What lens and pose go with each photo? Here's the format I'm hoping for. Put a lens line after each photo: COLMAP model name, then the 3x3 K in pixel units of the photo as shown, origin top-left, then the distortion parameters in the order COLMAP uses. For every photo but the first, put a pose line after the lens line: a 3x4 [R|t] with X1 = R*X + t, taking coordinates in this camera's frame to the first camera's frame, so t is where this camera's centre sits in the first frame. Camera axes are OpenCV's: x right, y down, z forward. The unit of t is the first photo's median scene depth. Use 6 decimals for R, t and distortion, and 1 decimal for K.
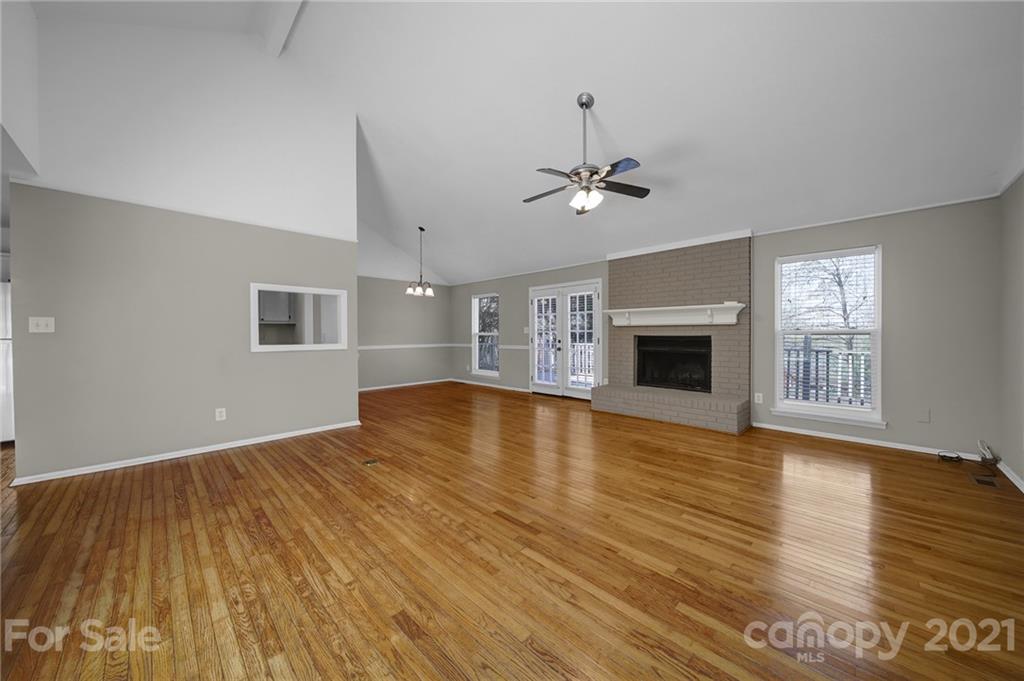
lens RADIAL K [[357.6, 0, 511.5], [0, 357.6, 336.6], [0, 0, 1]] dist [-0.001660, -0.000354]
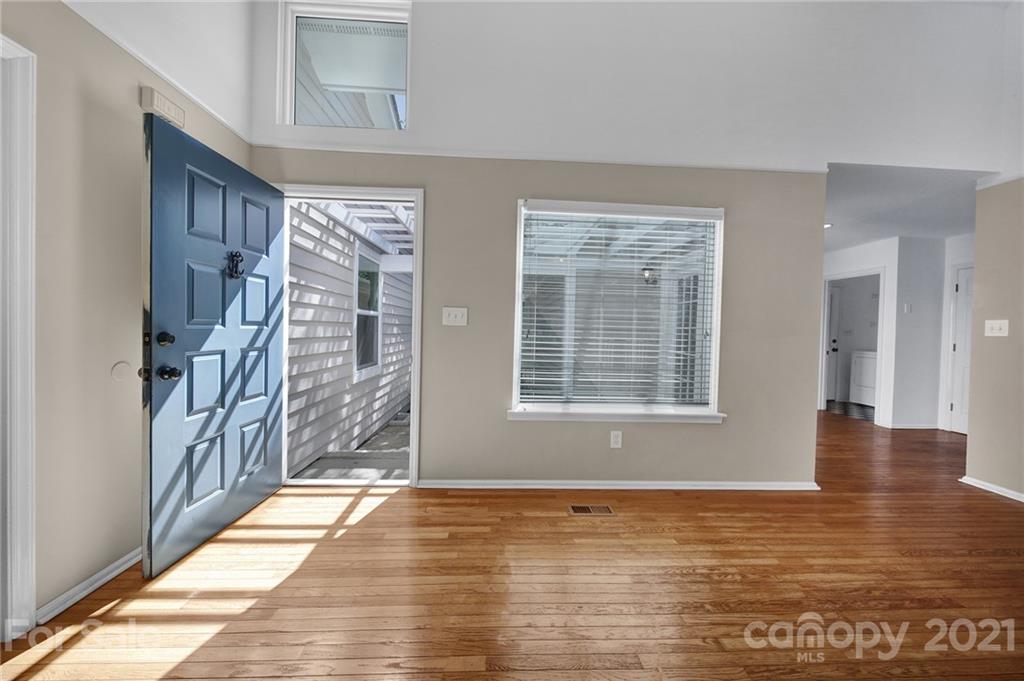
lens RADIAL K [[357.6, 0, 511.5], [0, 357.6, 336.6], [0, 0, 1]] dist [-0.001660, -0.000354]
pose [[-0.671096, 0.001026, -0.741370, 0.226698], [-0.027184, 0.999293, 0.025990, 0.000570], [0.740872, 0.037595, -0.670593, 0.591787]]
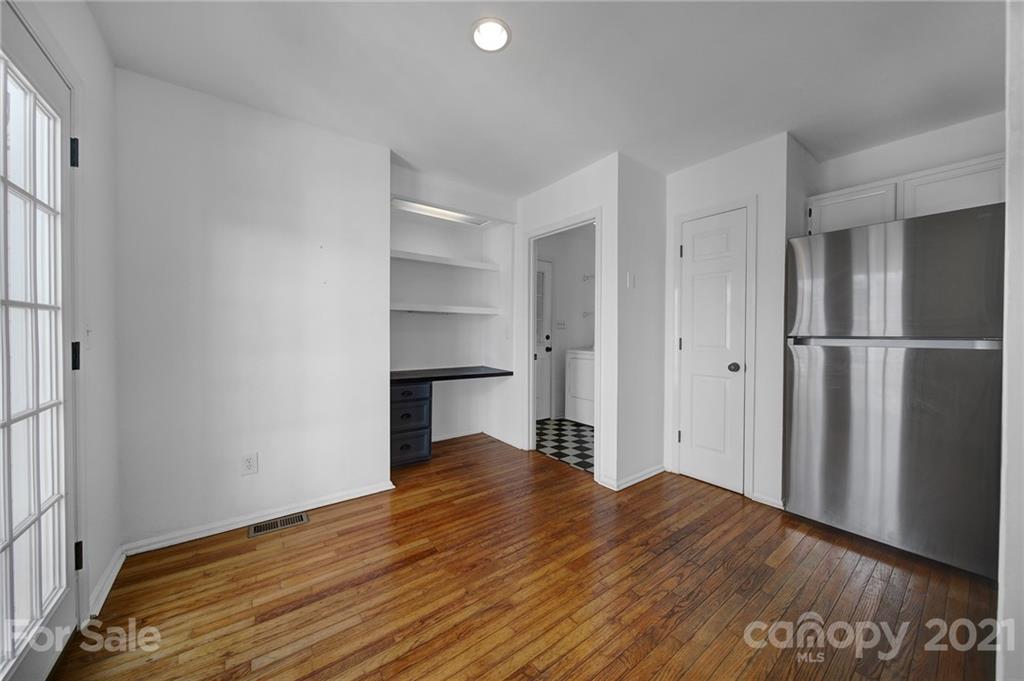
lens RADIAL K [[357.6, 0, 511.5], [0, 357.6, 336.6], [0, 0, 1]] dist [-0.001660, -0.000354]
pose [[-0.138717, 0.015496, -0.990211, -0.985562], [-0.012984, 0.999763, 0.017465, 0.002992], [0.990247, 0.015280, -0.138483, 0.644626]]
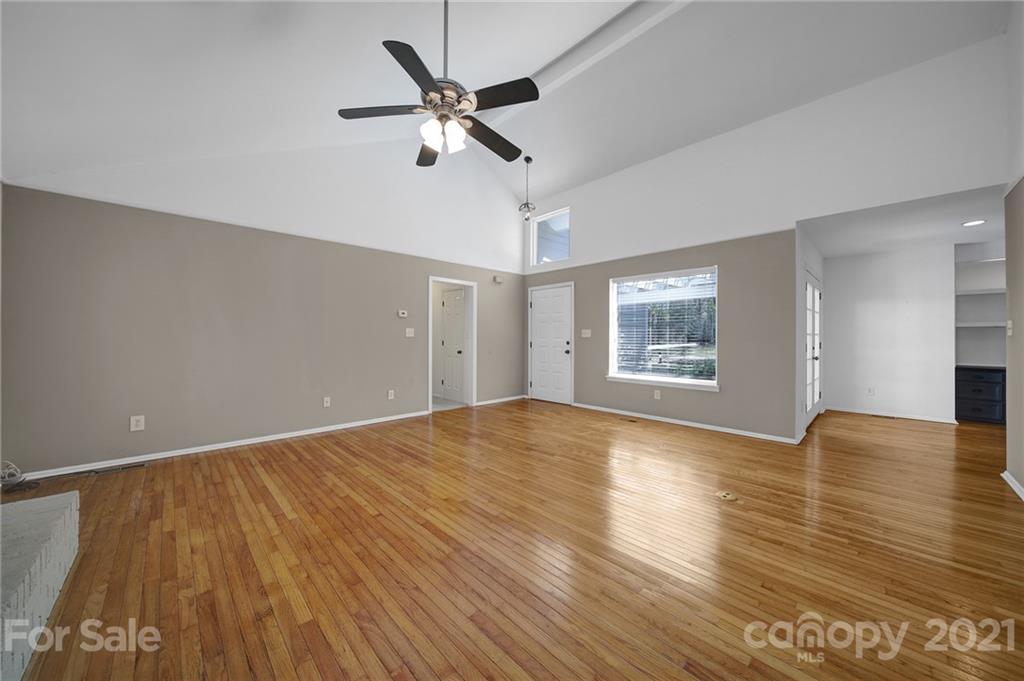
lens RADIAL K [[357.6, 0, 511.5], [0, 357.6, 336.6], [0, 0, 1]] dist [-0.001660, -0.000354]
pose [[-0.999789, 0.000558, 0.020511, 0.073653], [0.000599, 0.999998, 0.002012, -0.009004], [-0.020510, 0.002024, -0.999788, 1.779329]]
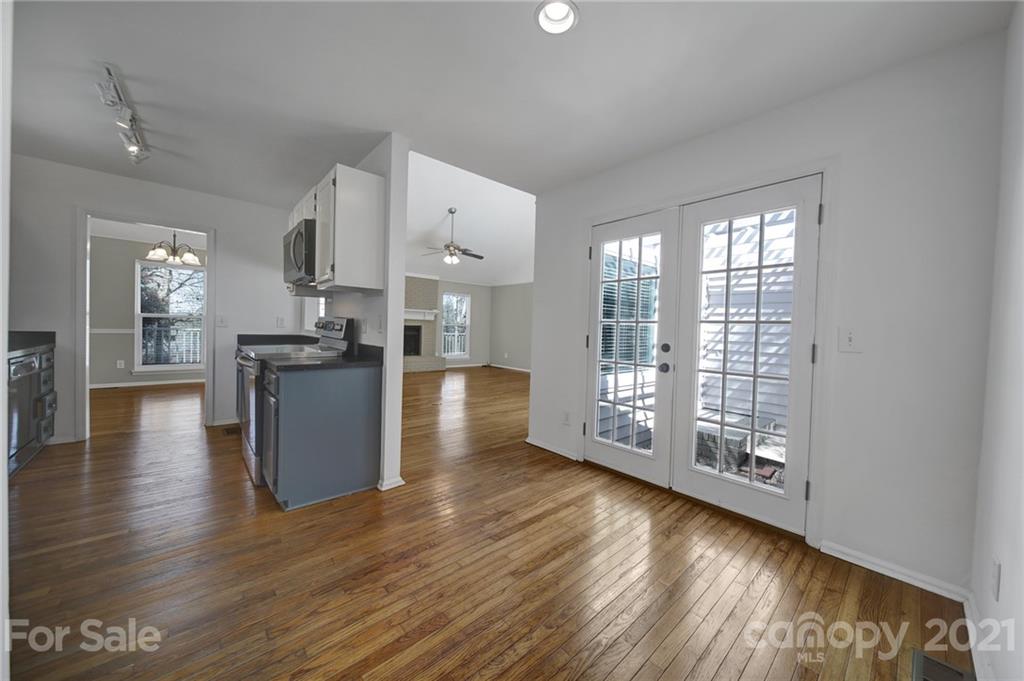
lens RADIAL K [[357.6, 0, 511.5], [0, 357.6, 336.6], [0, 0, 1]] dist [-0.001660, -0.000354]
pose [[0.061976, -0.018904, 0.997899, -1.923589], [-0.023046, 0.999527, 0.020366, 0.009125], [-0.997812, -0.024259, 0.061512, 0.564681]]
